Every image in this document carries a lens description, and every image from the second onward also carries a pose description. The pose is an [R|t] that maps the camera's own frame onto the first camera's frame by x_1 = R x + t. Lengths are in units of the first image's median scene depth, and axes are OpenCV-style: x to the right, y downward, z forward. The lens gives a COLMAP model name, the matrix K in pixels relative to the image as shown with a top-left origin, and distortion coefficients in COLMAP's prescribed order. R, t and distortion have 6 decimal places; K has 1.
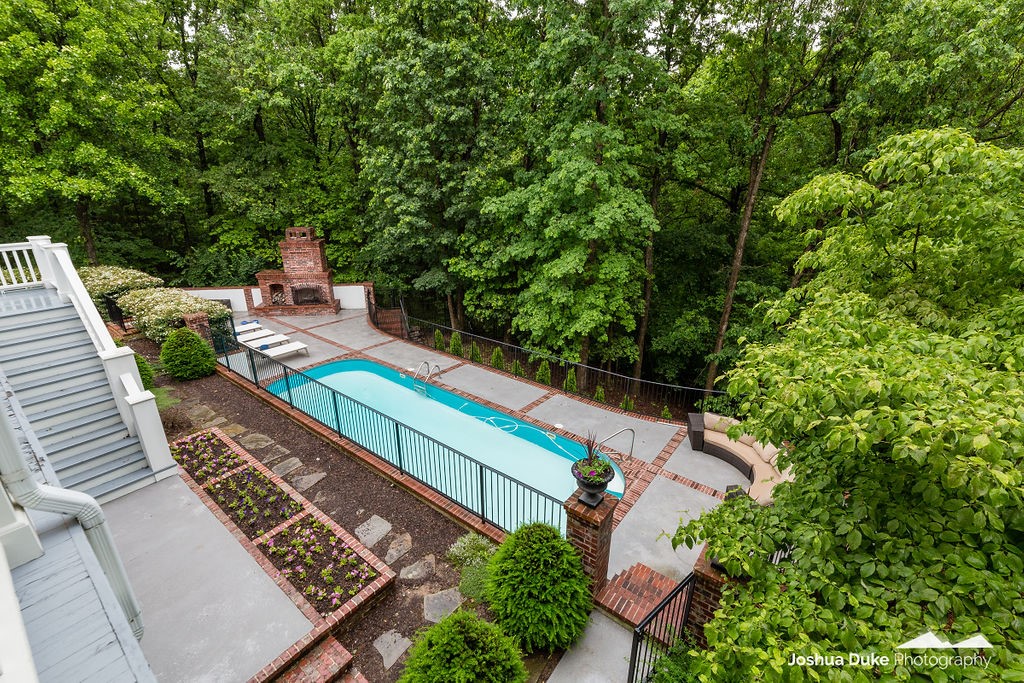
lens RADIAL K [[456.8, 0, 511.7], [0, 456.8, 337.6], [0, 0, 1]] dist [-0.004742, -0.000454]
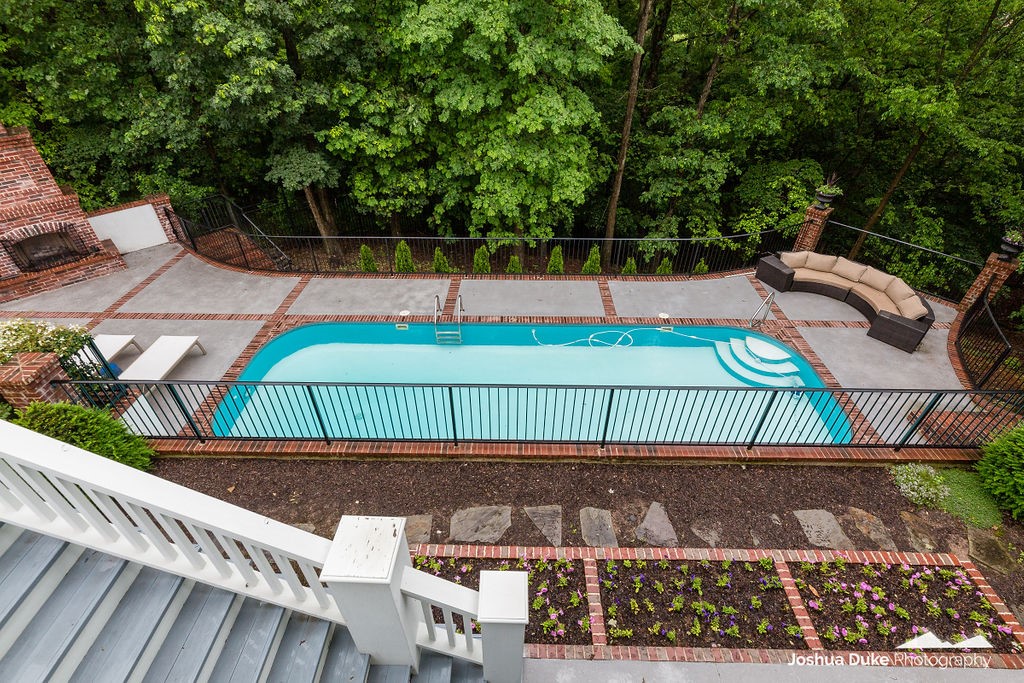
lens RADIAL K [[468.1, 0, 513.9], [0, 468.1, 345.2], [0, 0, 1]] dist [-0.002385, -0.000739]
pose [[0.787777, -0.379210, 0.485394, -0.391287], [0.200072, 0.902829, 0.380618, -0.104956], [-0.582562, -0.202729, 0.787097, 0.296541]]
